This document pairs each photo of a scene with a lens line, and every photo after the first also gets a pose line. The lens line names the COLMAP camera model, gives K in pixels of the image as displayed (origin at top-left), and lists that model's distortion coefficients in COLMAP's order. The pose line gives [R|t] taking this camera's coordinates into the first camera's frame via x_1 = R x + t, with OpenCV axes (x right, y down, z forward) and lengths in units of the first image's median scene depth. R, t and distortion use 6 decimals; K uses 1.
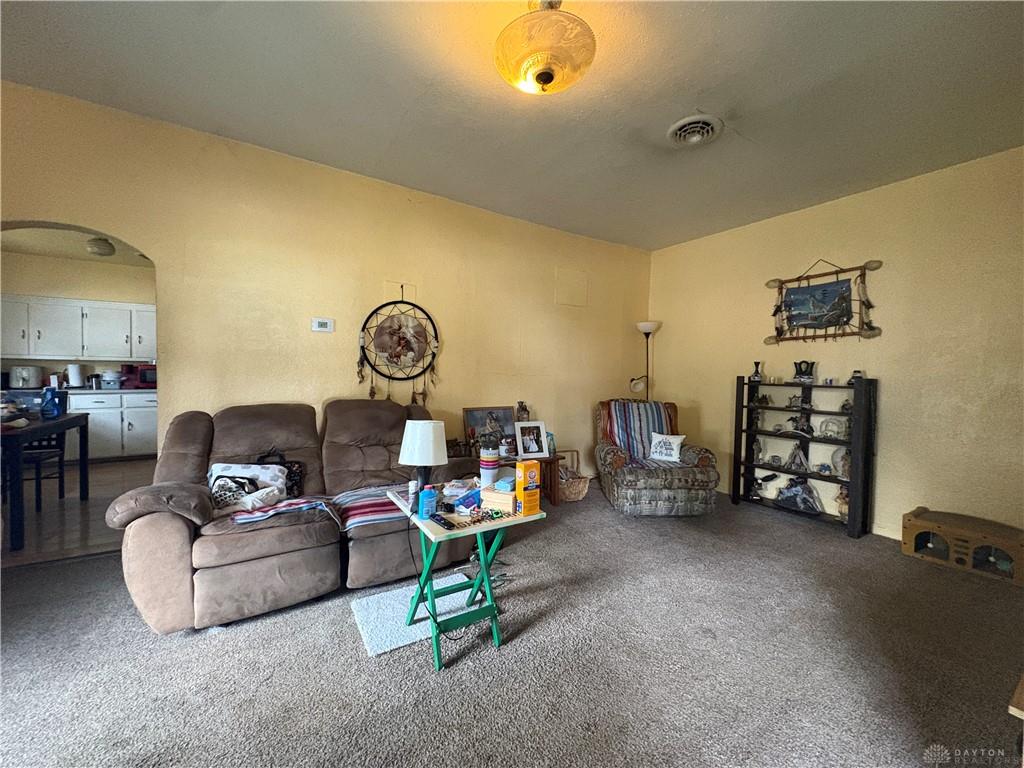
lens RADIAL K [[403.9, 0, 511.9], [0, 403.9, 383.3], [0, 0, 1]] dist [-0.001427, -0.000071]
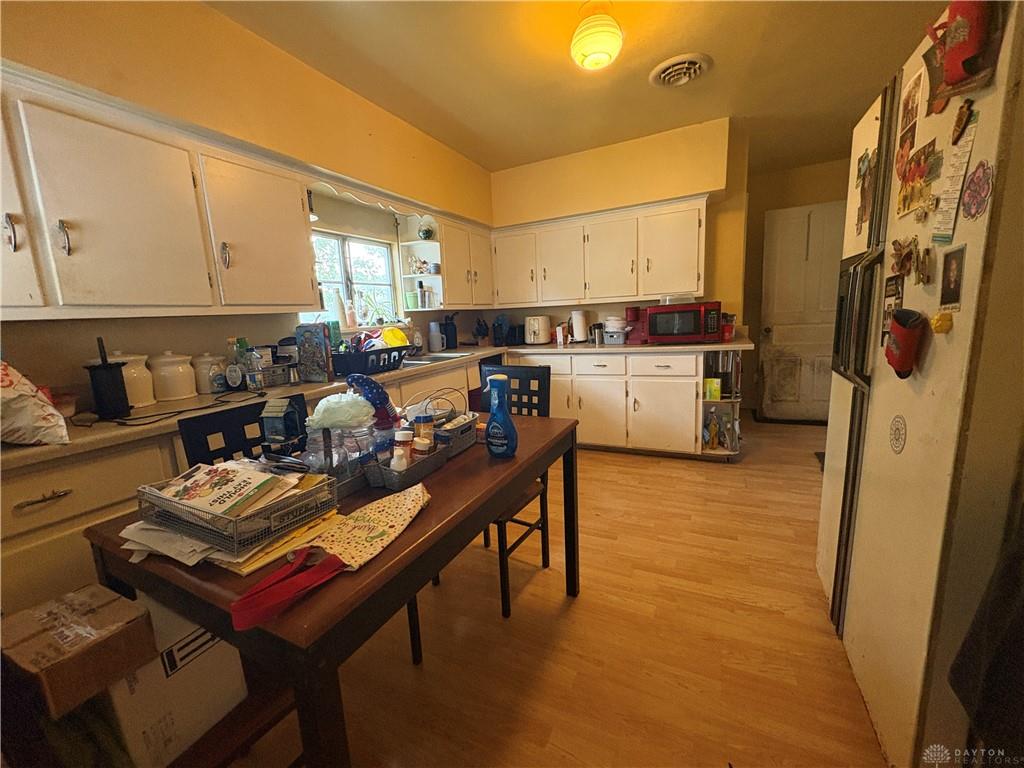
lens RADIAL K [[403.9, 0, 510.8], [0, 403.9, 380.4], [0, 0, 1]] dist [-0.001427, -0.000071]
pose [[0.504315, 0.100655, -0.857633, -0.503155], [0.038140, 0.989618, 0.138573, -0.028088], [0.862677, -0.102594, 0.495240, 0.517579]]
